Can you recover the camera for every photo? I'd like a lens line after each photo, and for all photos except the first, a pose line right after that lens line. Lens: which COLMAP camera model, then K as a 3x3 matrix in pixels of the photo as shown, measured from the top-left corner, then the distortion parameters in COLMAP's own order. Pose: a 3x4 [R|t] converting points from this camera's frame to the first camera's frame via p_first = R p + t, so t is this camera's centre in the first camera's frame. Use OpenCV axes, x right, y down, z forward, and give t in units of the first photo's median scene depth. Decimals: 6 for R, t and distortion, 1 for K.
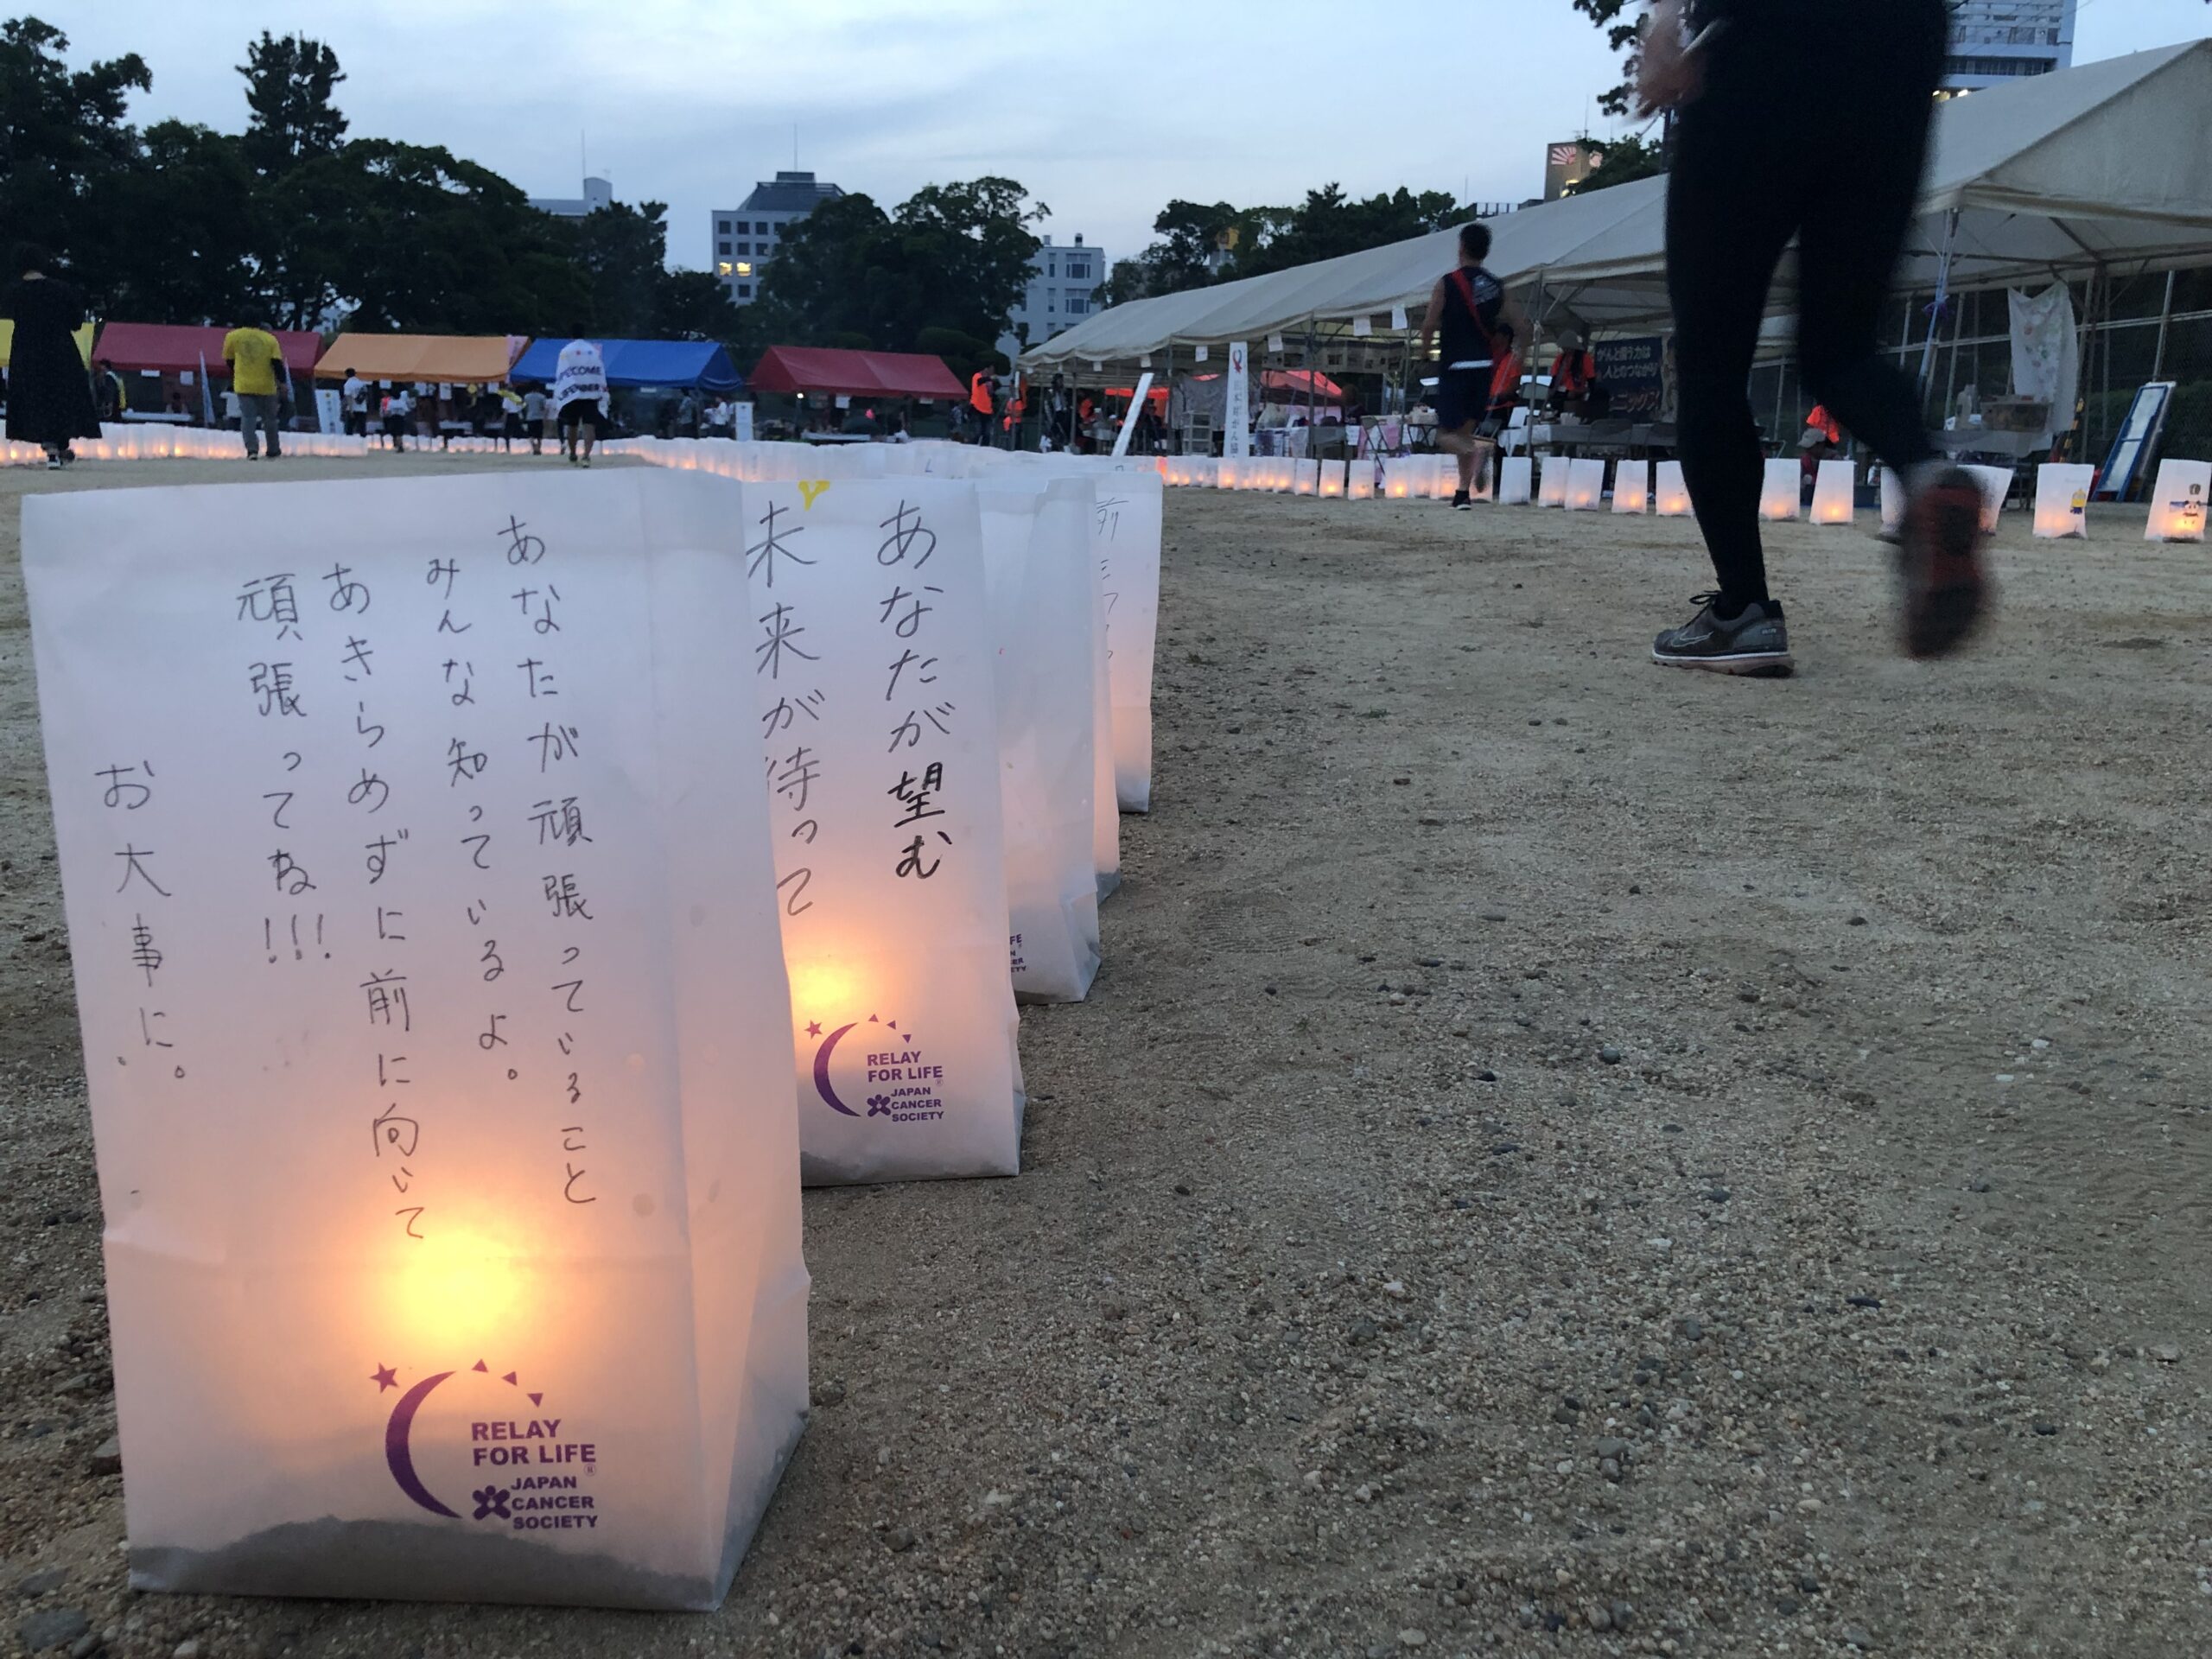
lens RADIAL K [[1792.8, 0, 1105.8], [0, 1792.8, 828.0], [0, 0, 1]] dist [0.004217, 0.000007]
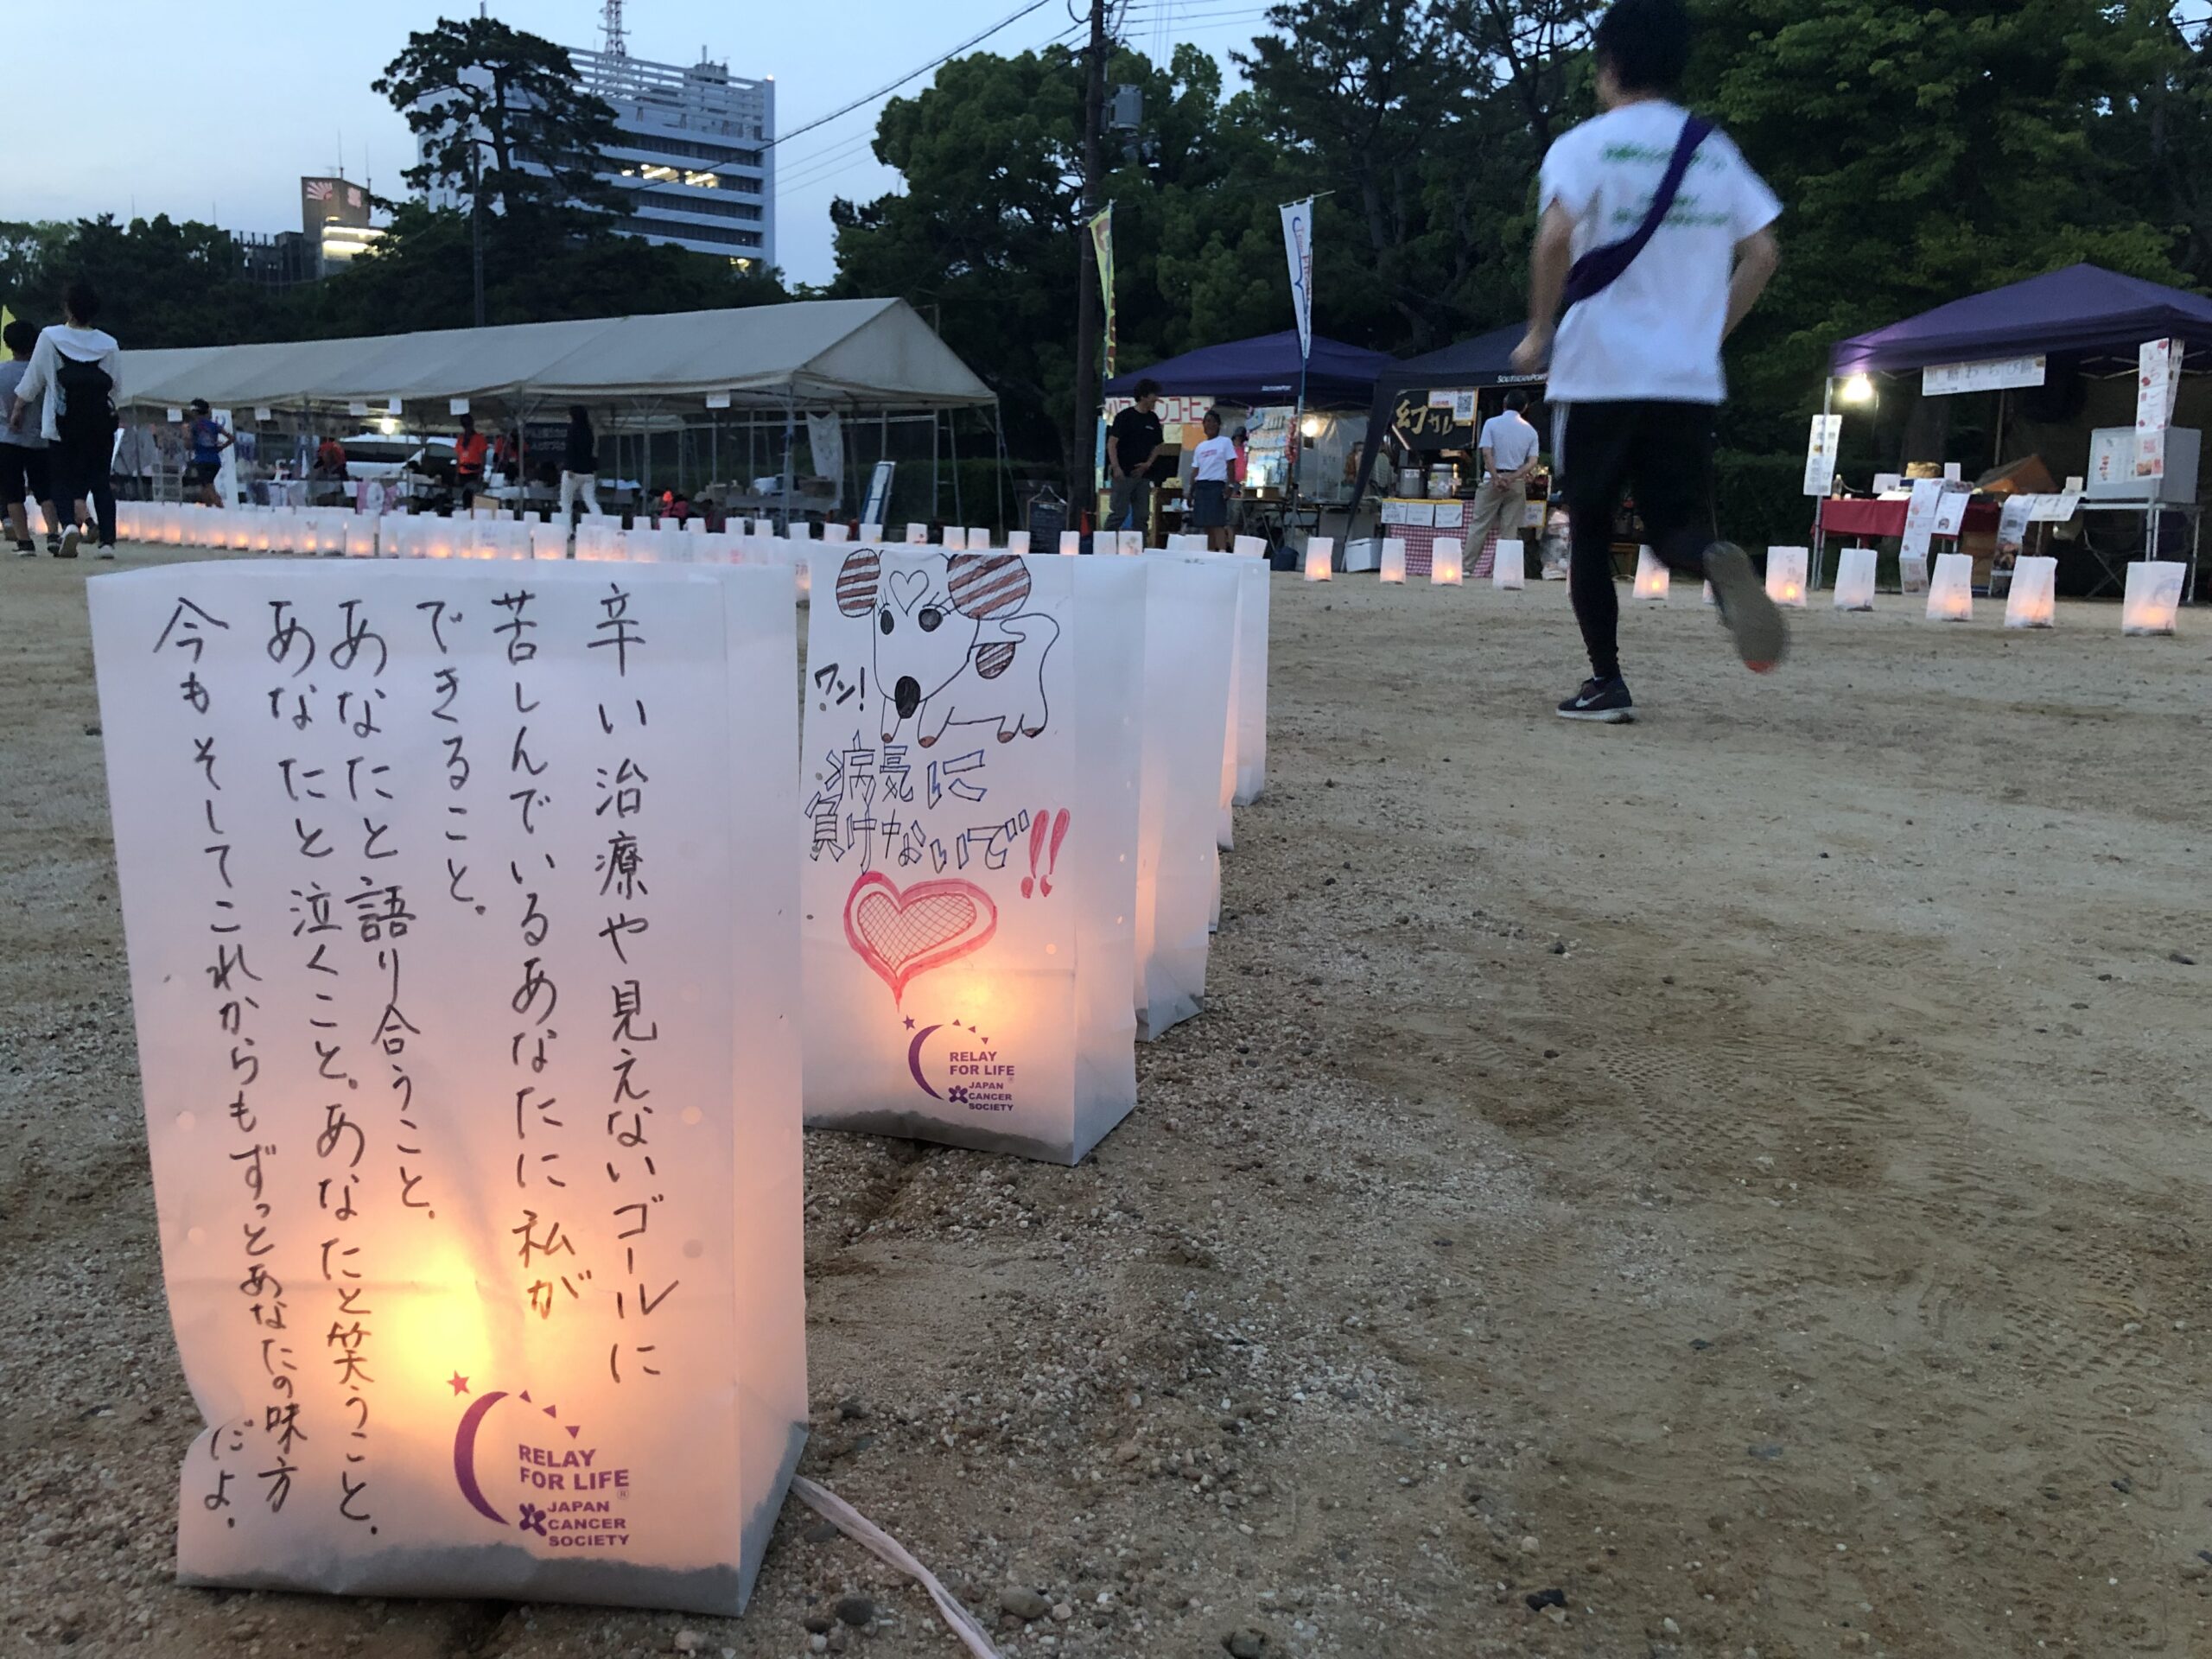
lens RADIAL K [[1792.8, 0, 1104.5], [0, 1792.8, 829.6], [0, 0, 1]] dist [0.004217, 0.000007]
pose [[0.799660, -0.095258, 0.592849, -0.073537], [0.107651, 0.994083, 0.014523, 0.021973], [-0.590724, 0.052207, 0.805183, -0.118396]]
